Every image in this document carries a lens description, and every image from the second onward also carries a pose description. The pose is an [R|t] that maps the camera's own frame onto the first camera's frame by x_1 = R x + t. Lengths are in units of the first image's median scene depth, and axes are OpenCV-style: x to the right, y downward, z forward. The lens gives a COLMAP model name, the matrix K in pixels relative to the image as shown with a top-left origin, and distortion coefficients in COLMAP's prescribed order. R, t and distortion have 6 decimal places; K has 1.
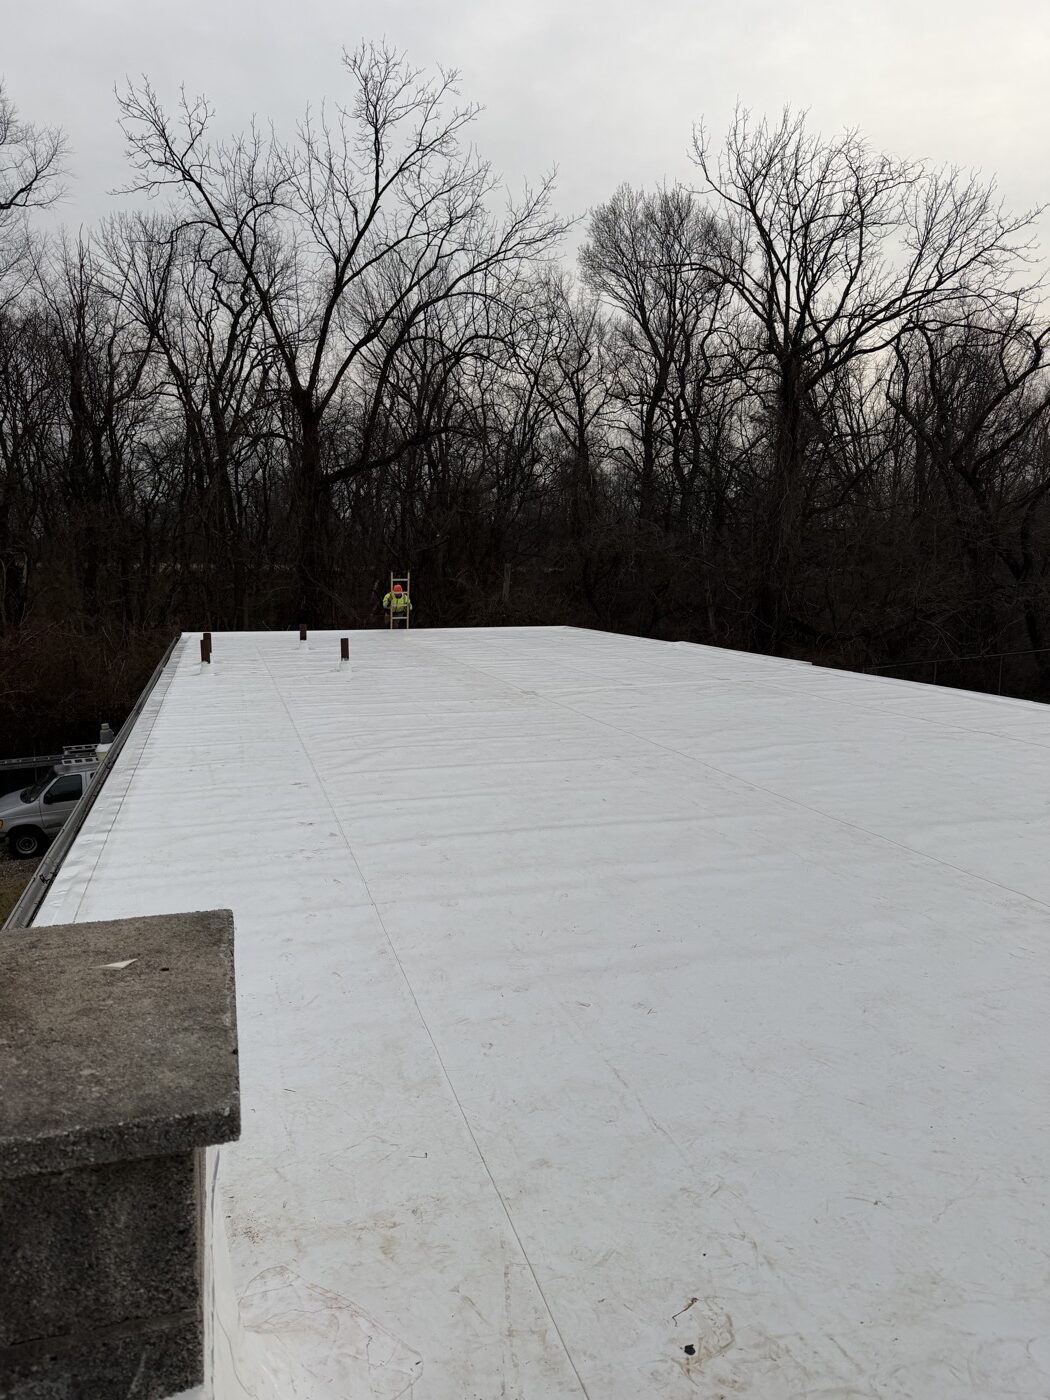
lens RADIAL K [[964.6, 0, 495.2], [0, 964.6, 698.7], [0, 0, 1]] dist [-0.001465, 0.005092]
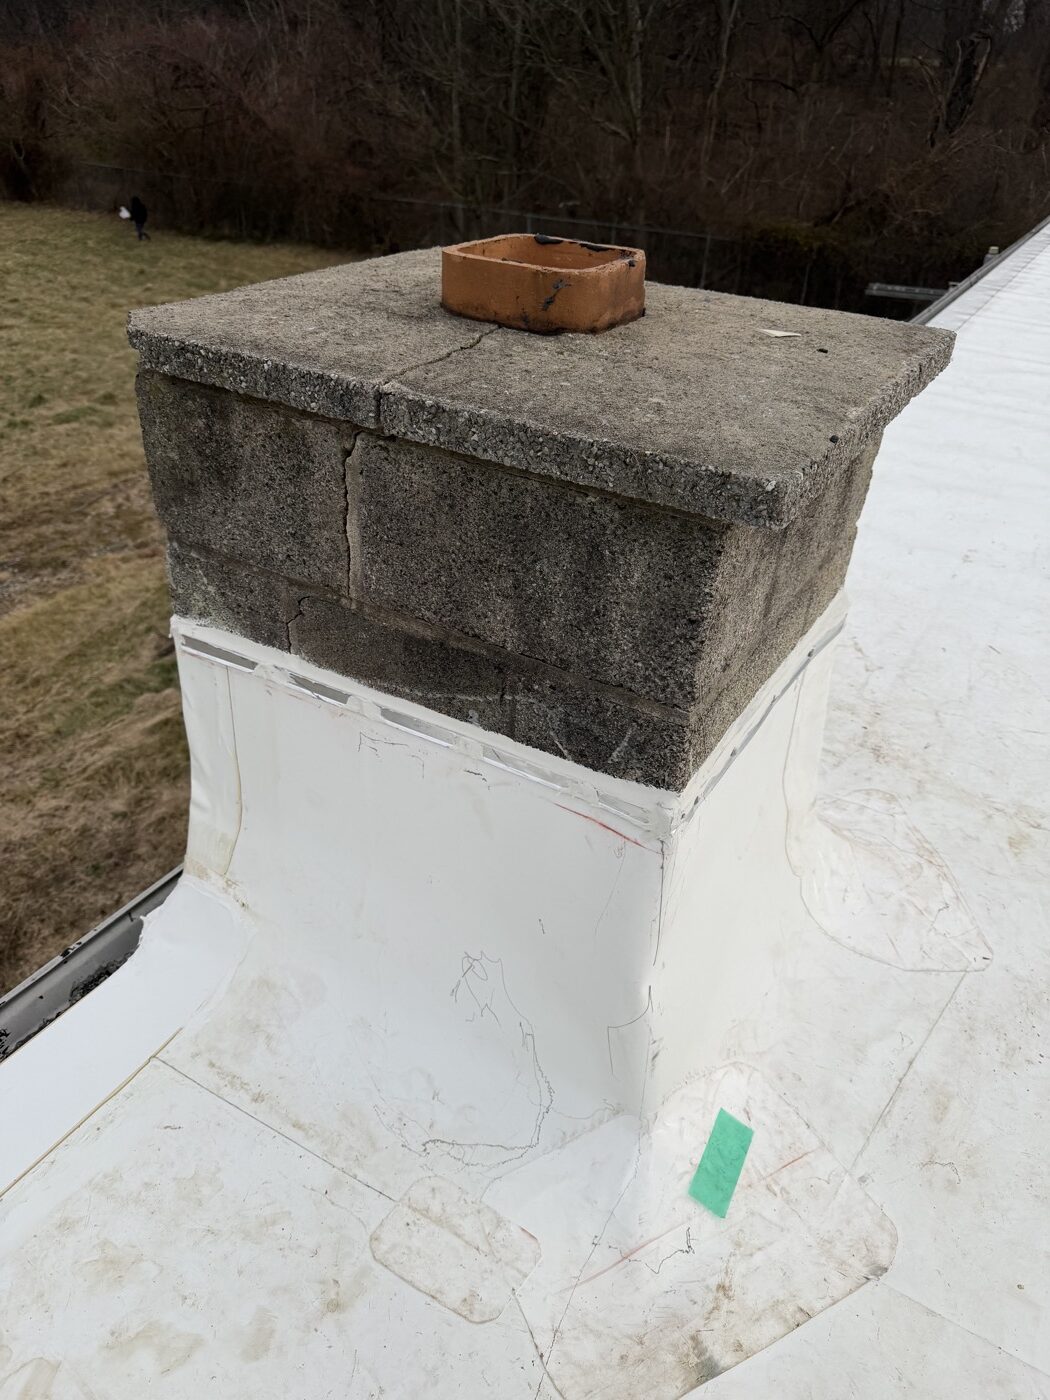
lens RADIAL K [[973.6, 0, 525.0], [0, 973.6, 700.0], [0, 0, 1]] dist [-0.002932, -0.015109]
pose [[0.674074, 0.437017, -0.595517, 0.090757], [-0.139677, 0.867075, 0.478196, 0.242901], [0.725338, -0.239160, 0.645514, 0.363190]]
